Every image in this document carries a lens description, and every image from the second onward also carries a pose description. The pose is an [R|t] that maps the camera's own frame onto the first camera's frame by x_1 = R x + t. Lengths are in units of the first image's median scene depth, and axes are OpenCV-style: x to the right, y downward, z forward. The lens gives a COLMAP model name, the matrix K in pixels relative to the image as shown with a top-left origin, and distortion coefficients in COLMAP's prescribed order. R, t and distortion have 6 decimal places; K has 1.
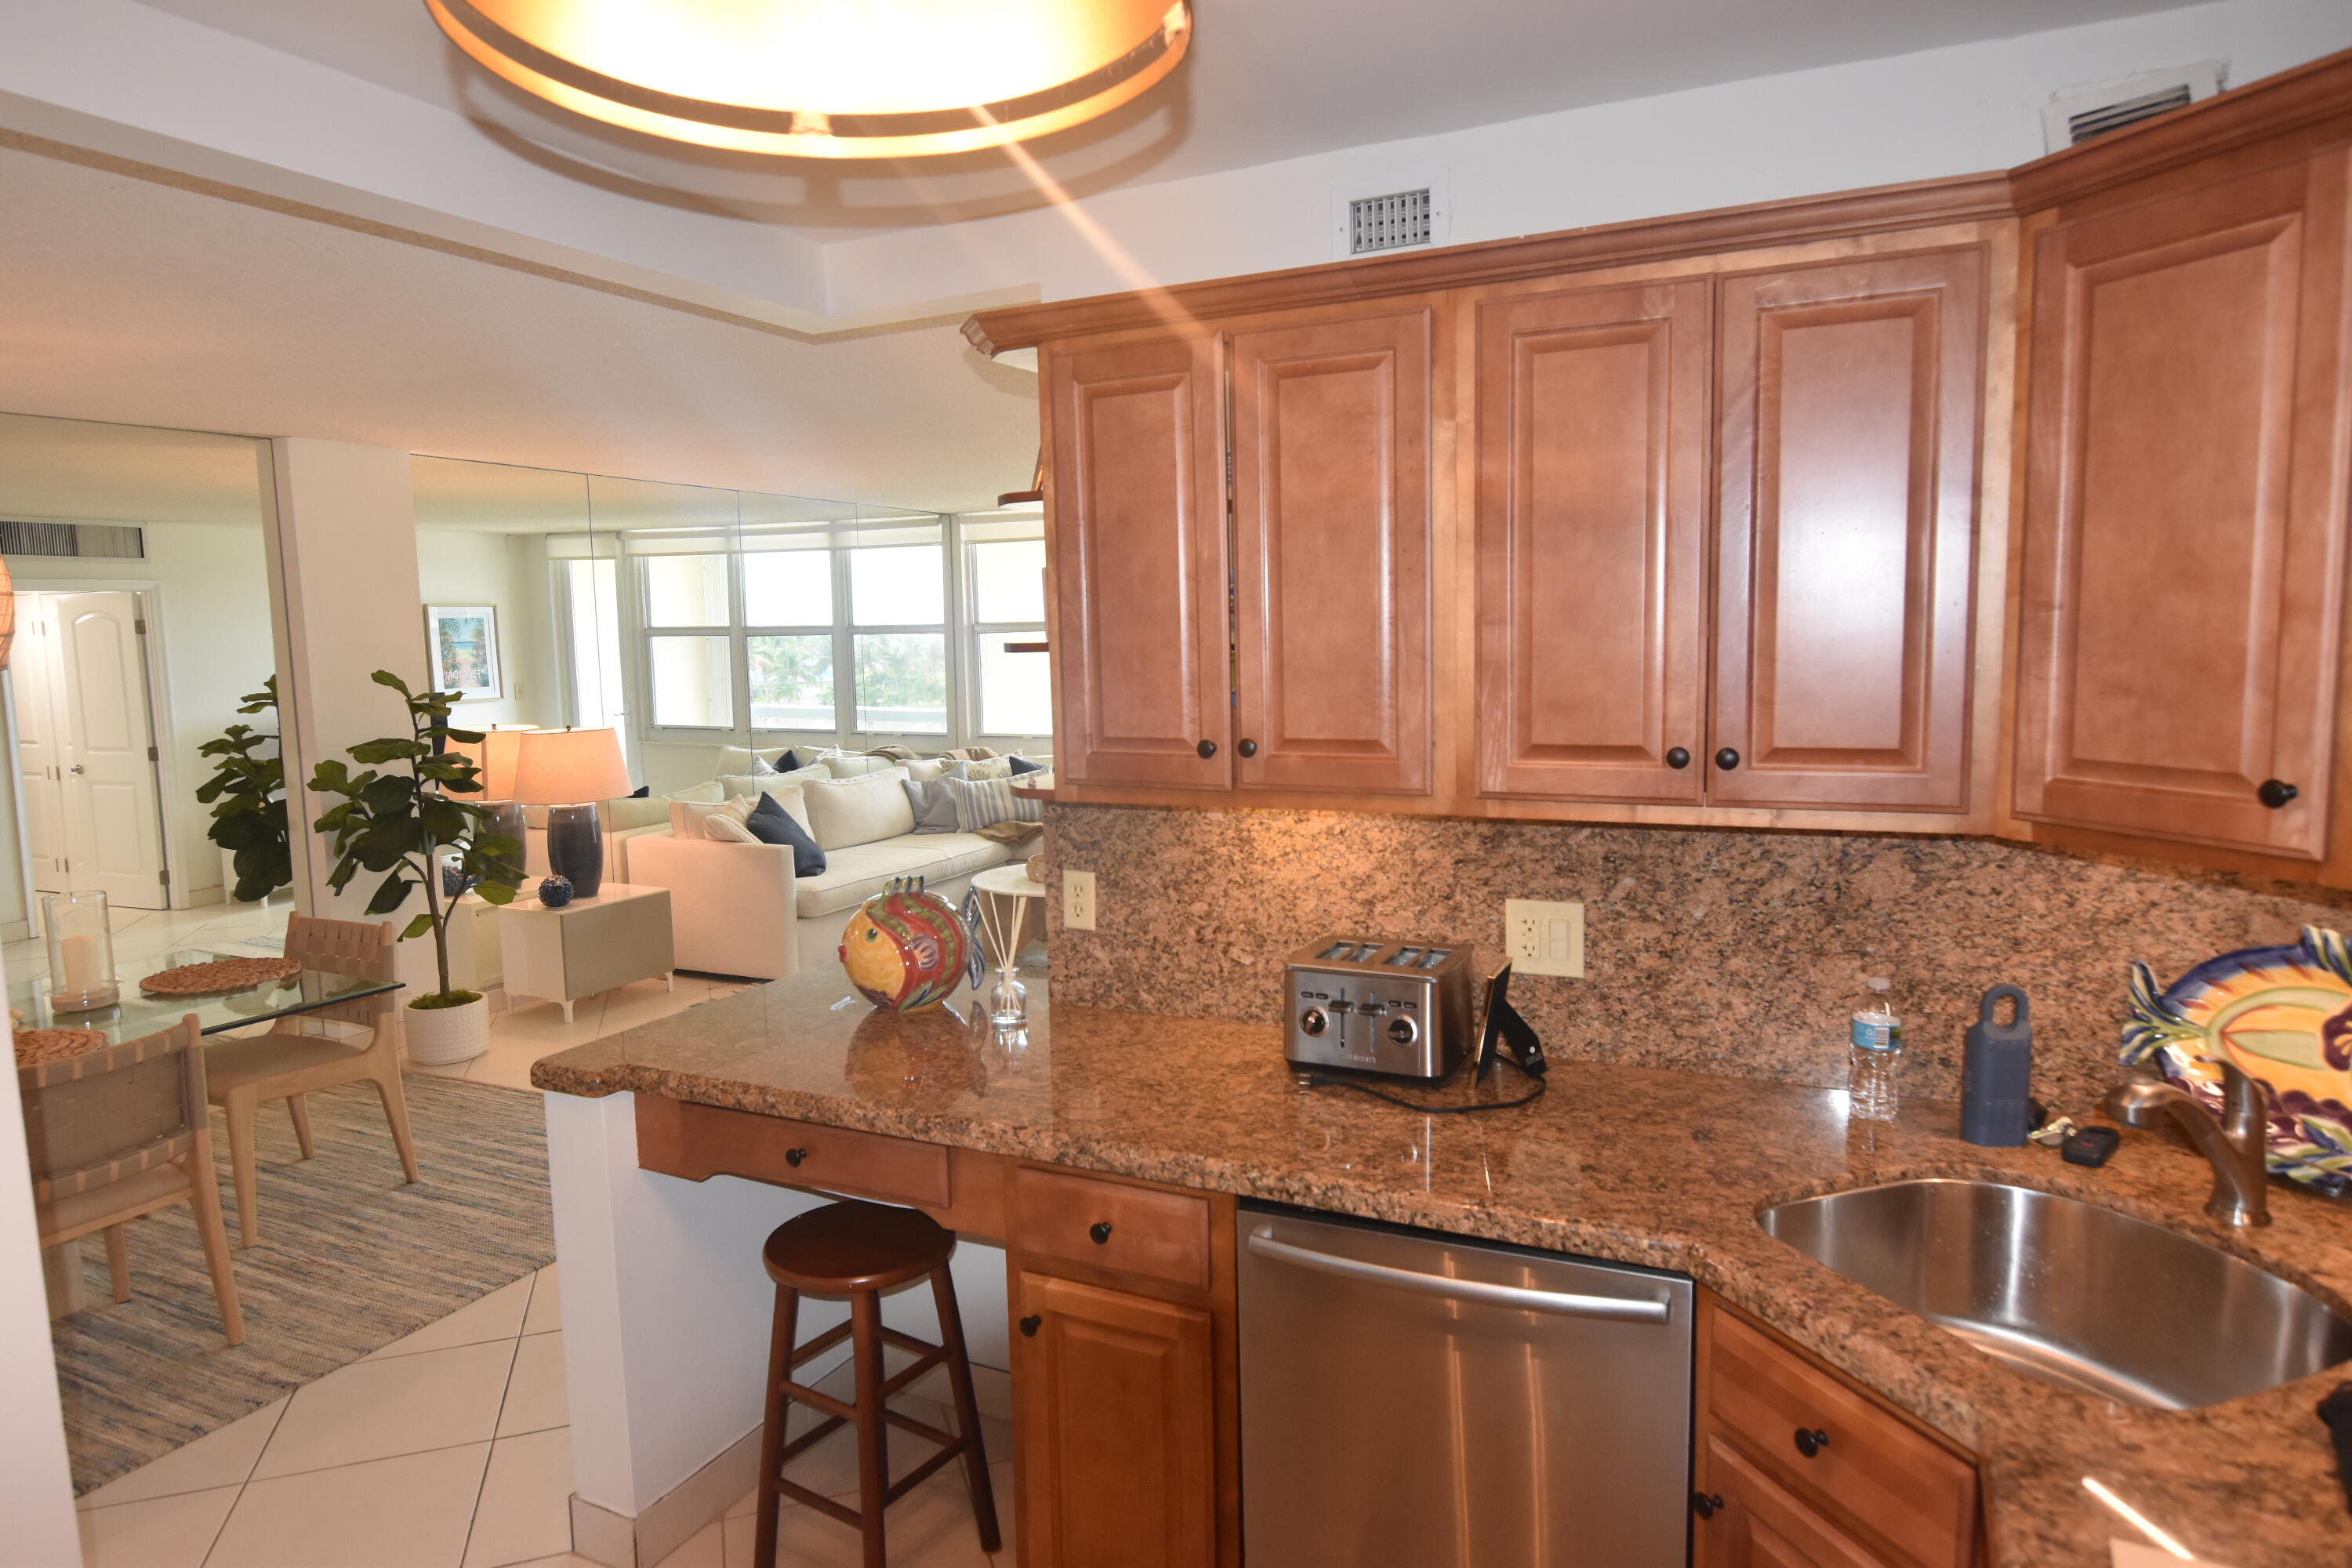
lens RADIAL K [[1391.7, 0, 1176.0], [0, 1391.7, 786.4], [0, 0, 1]] dist [0.001326, -0.018301]
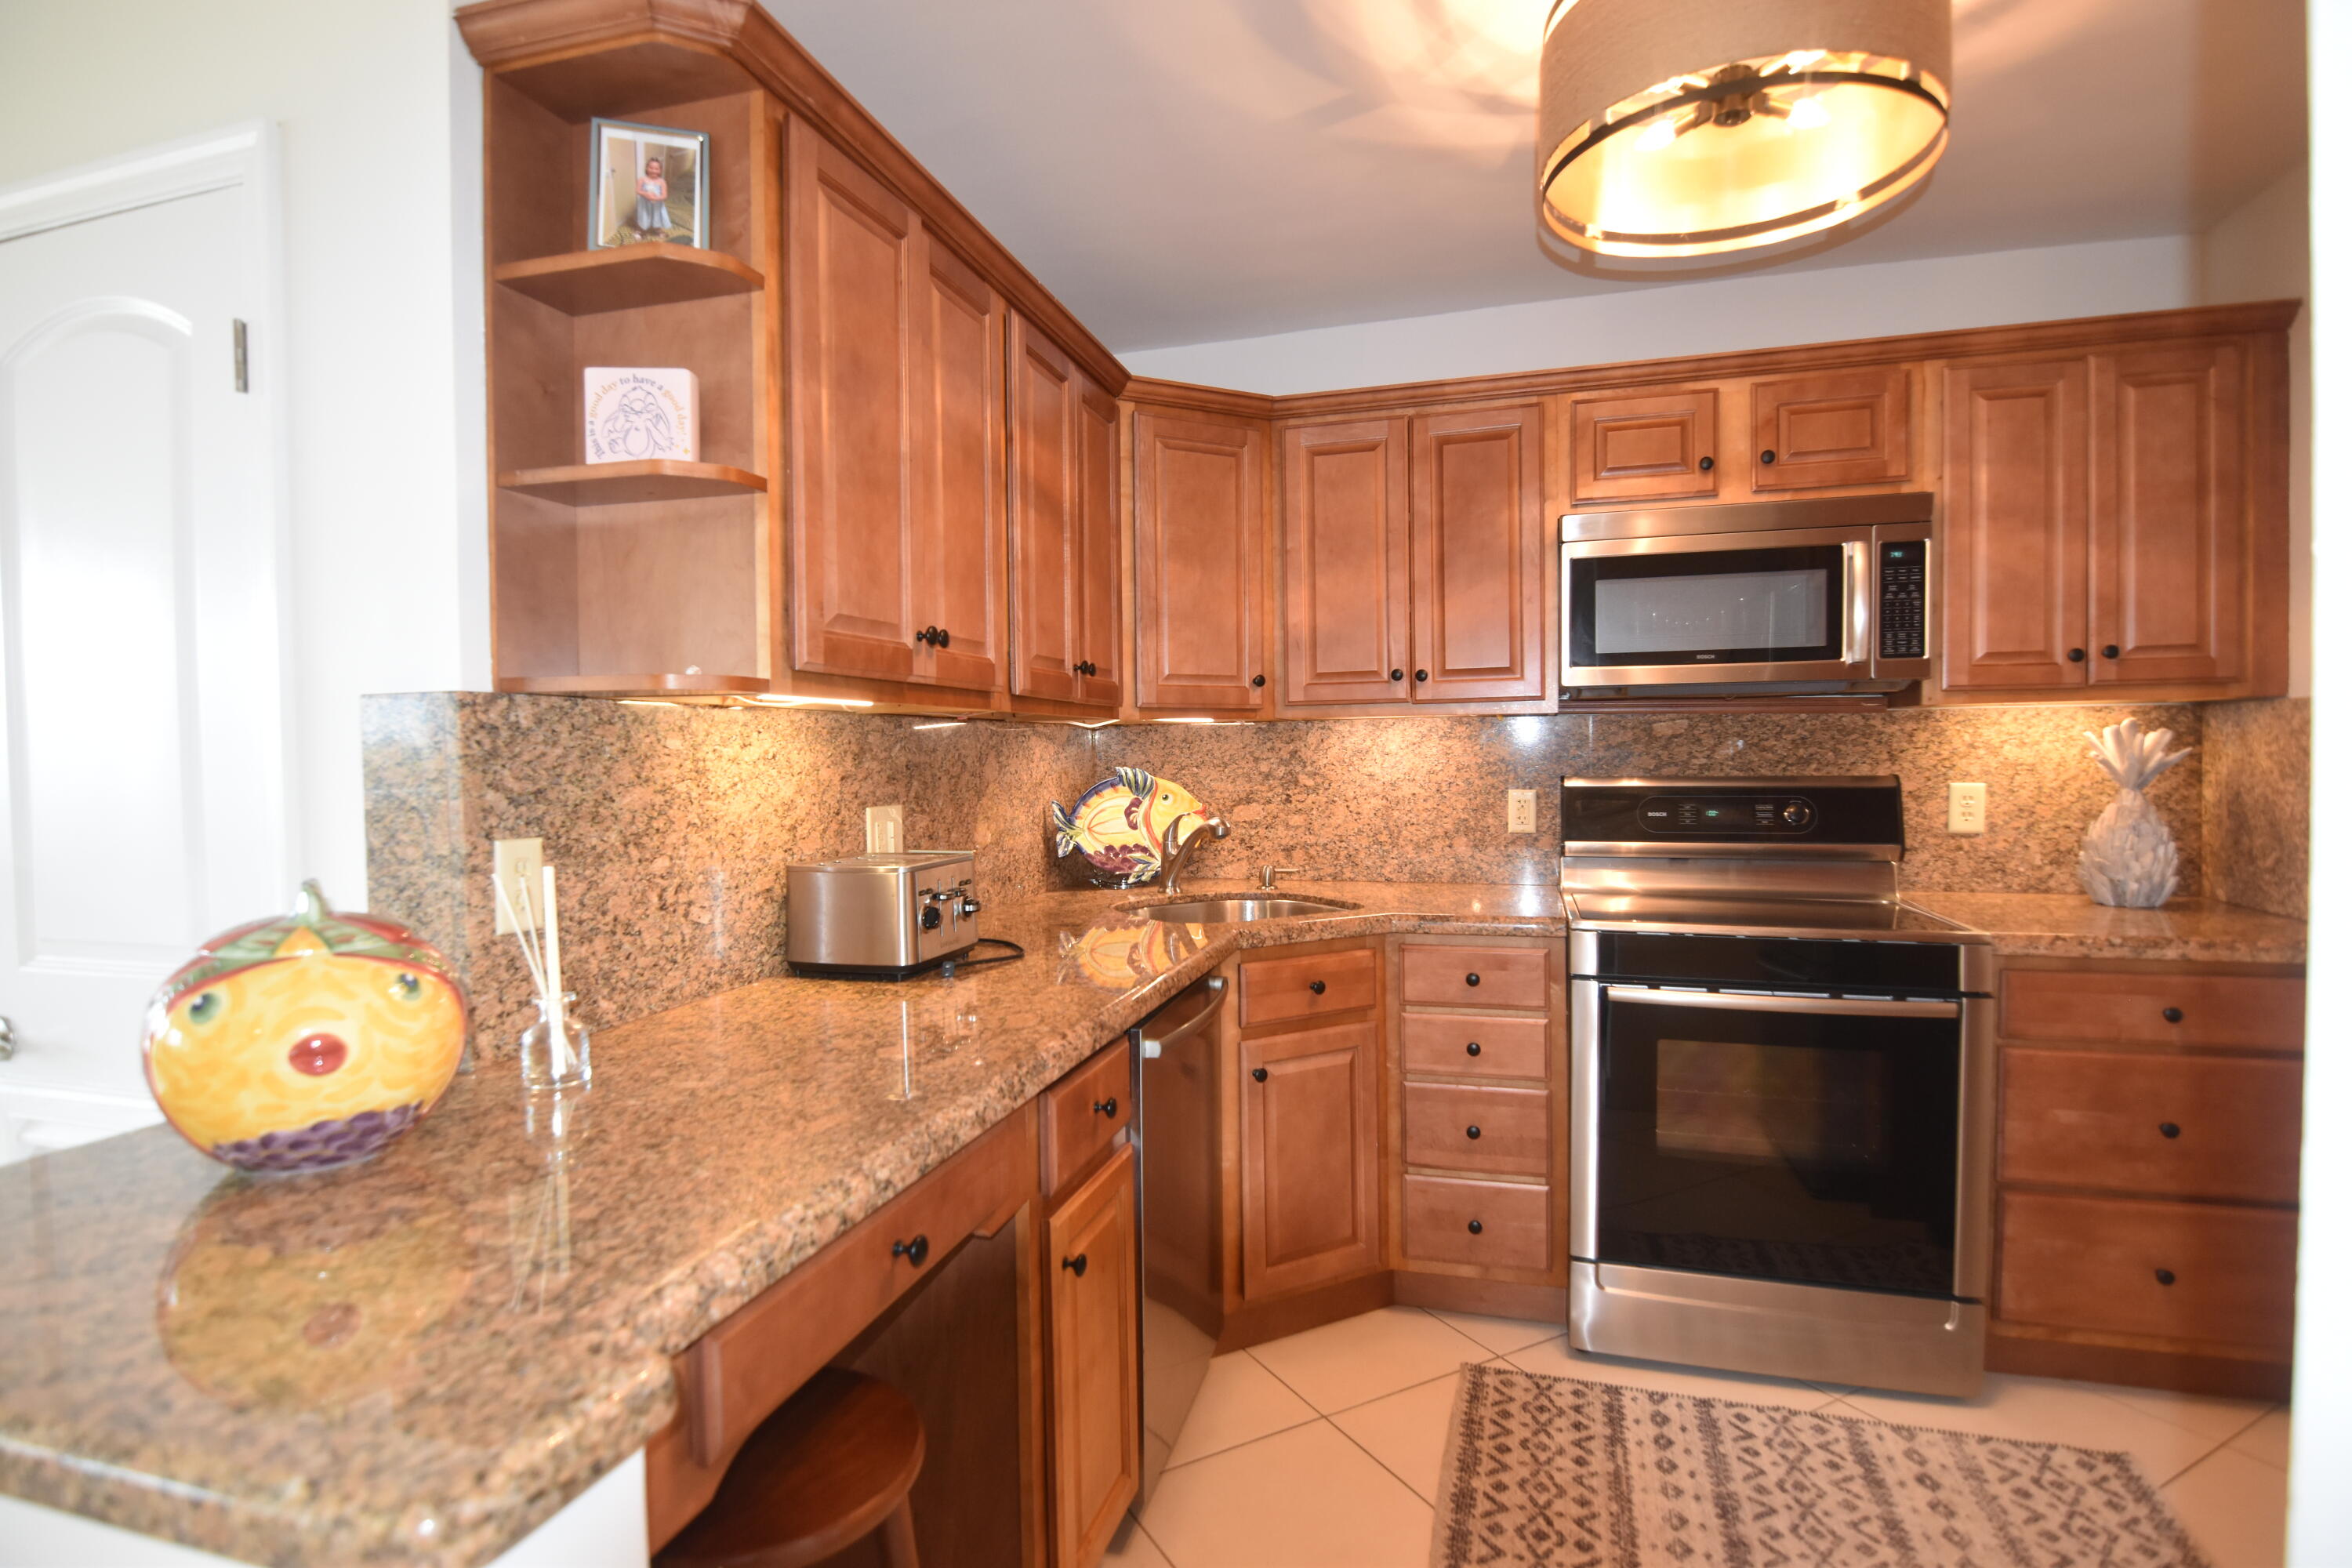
lens RADIAL K [[1190.1, 0, 1176.0], [0, 1190.1, 784.0], [0, 0, 1]] dist [-0.002996, -0.014299]
pose [[-0.176206, -0.000553, 0.984353, -0.685387], [0.126291, 0.991723, 0.023164, 0.063739], [-0.976218, 0.128396, -0.174678, 0.830390]]
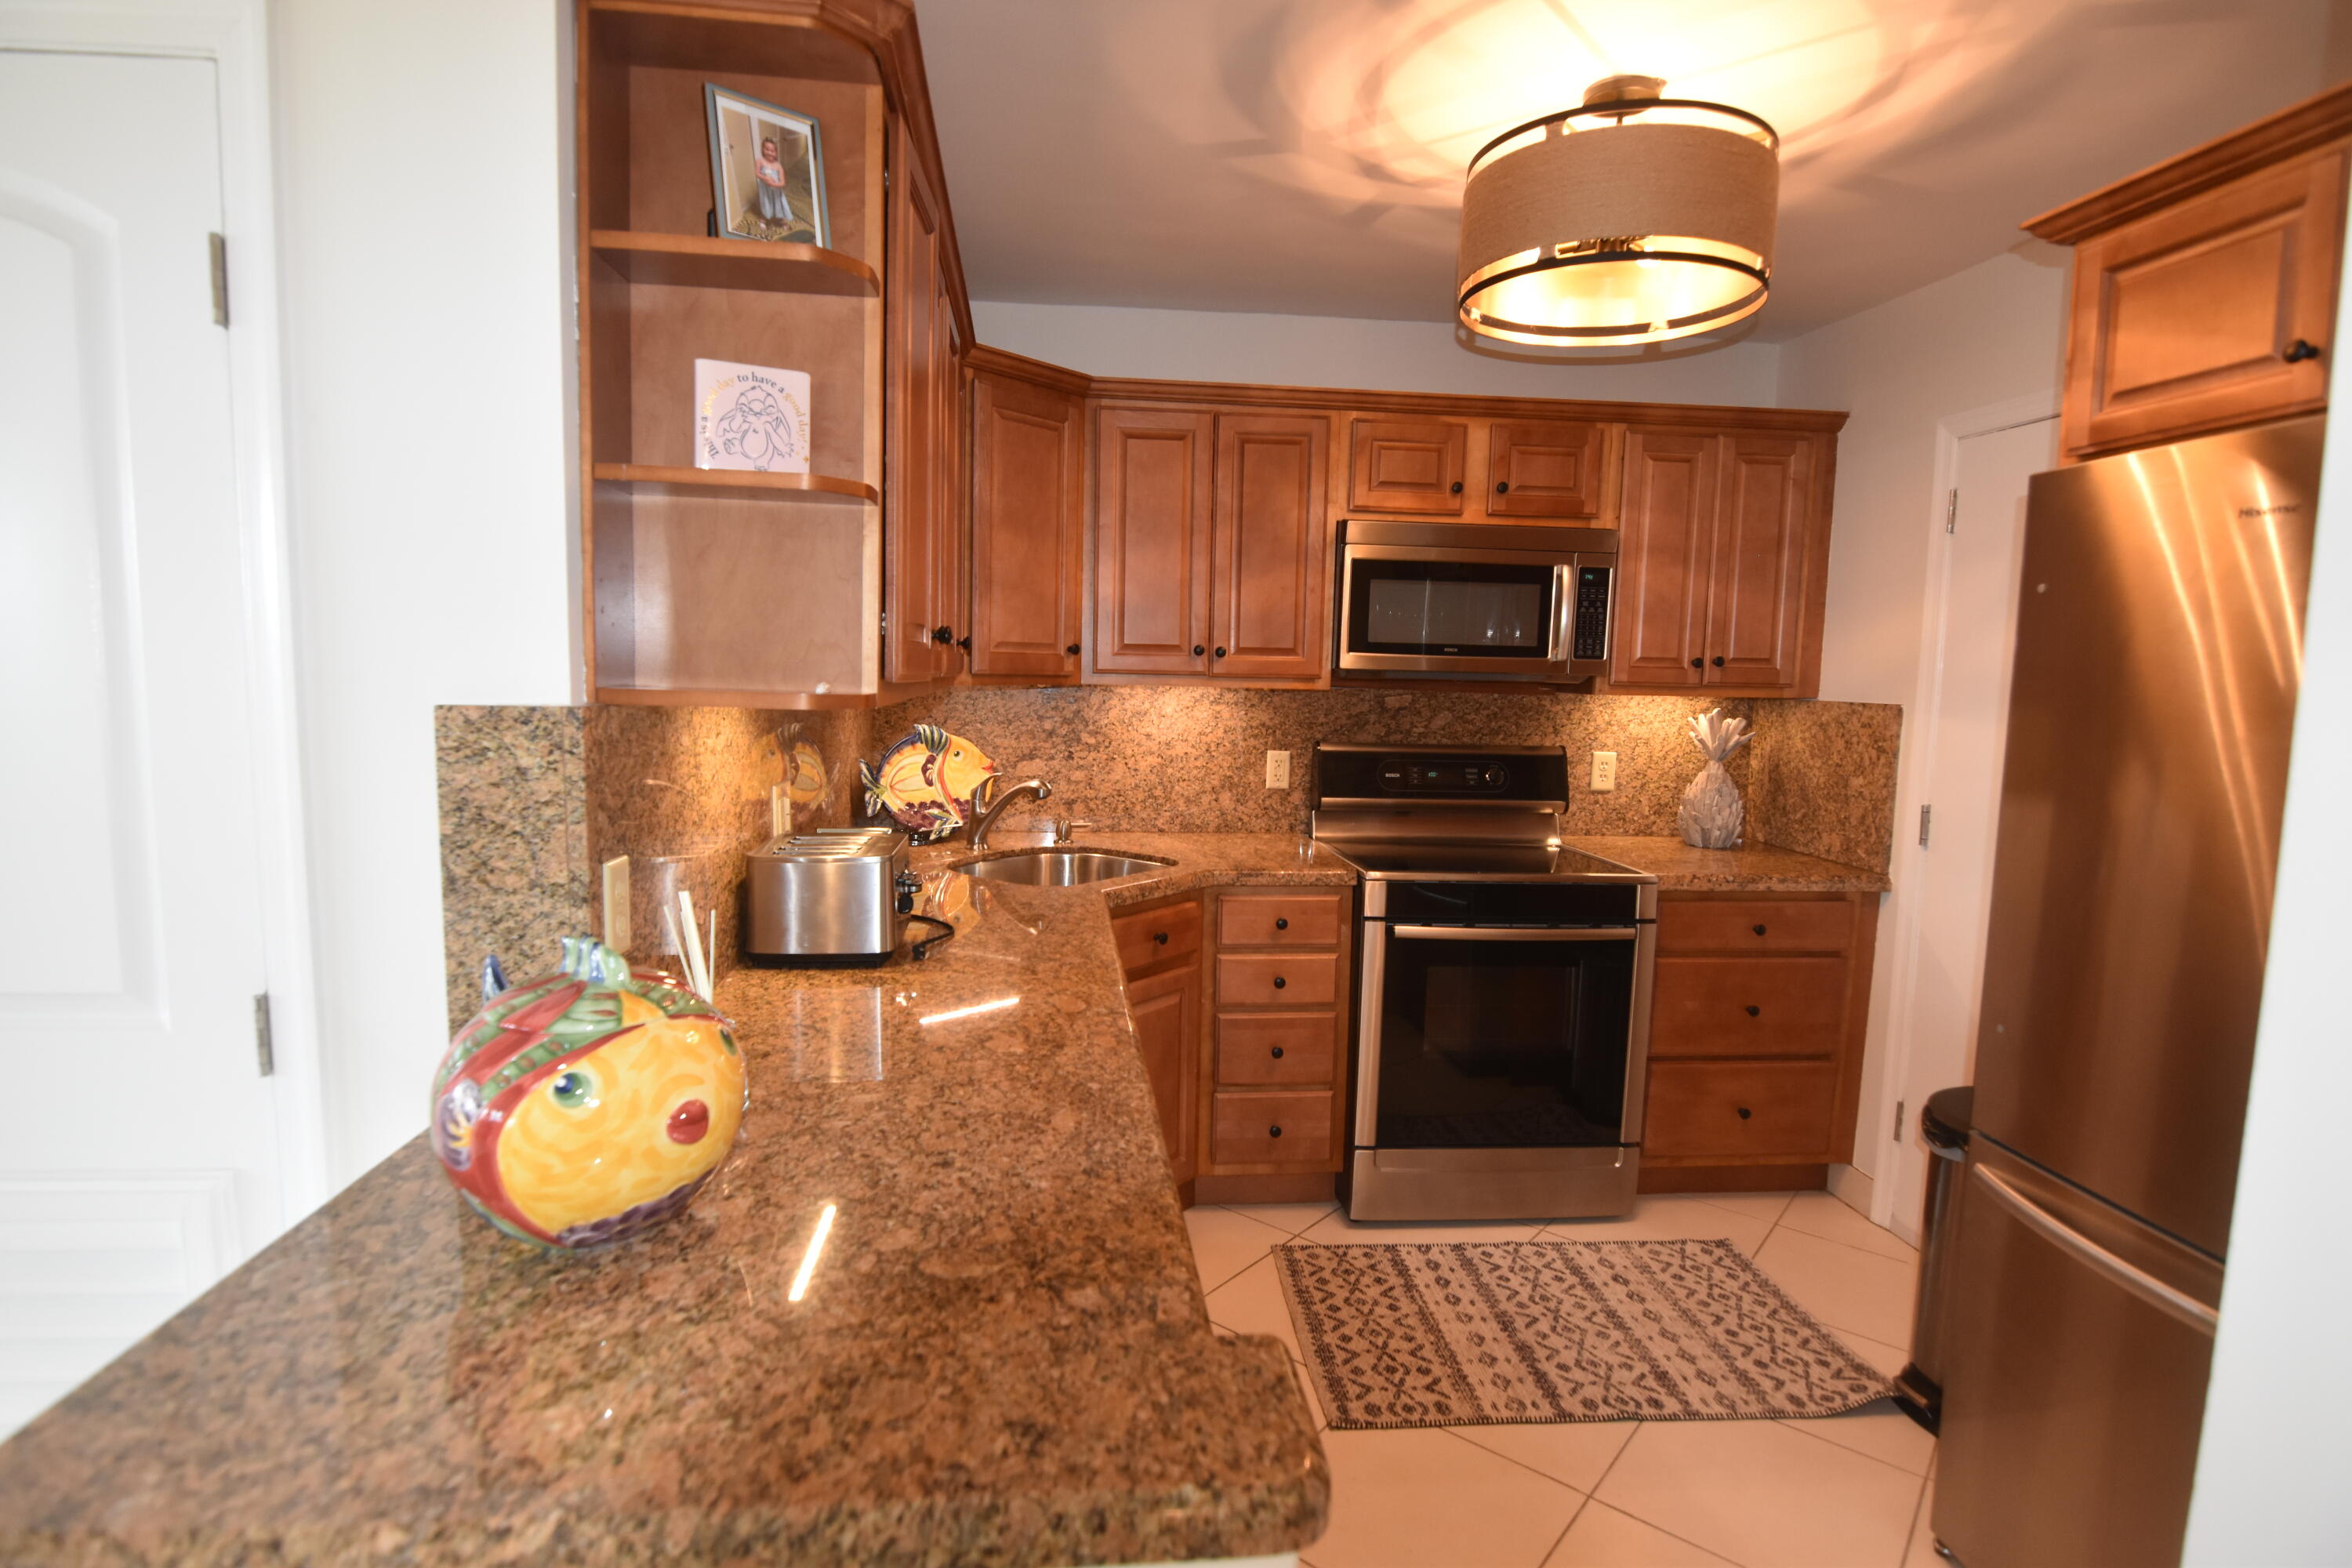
lens RADIAL K [[1190.1, 0, 1176.0], [0, 1190.1, 784.0], [0, 0, 1]] dist [-0.002996, -0.014299]
pose [[-0.541401, -0.075534, 0.837365, -0.651972], [0.082233, 0.986424, 0.142148, -0.026723], [-0.836733, 0.145818, -0.527839, 1.111939]]
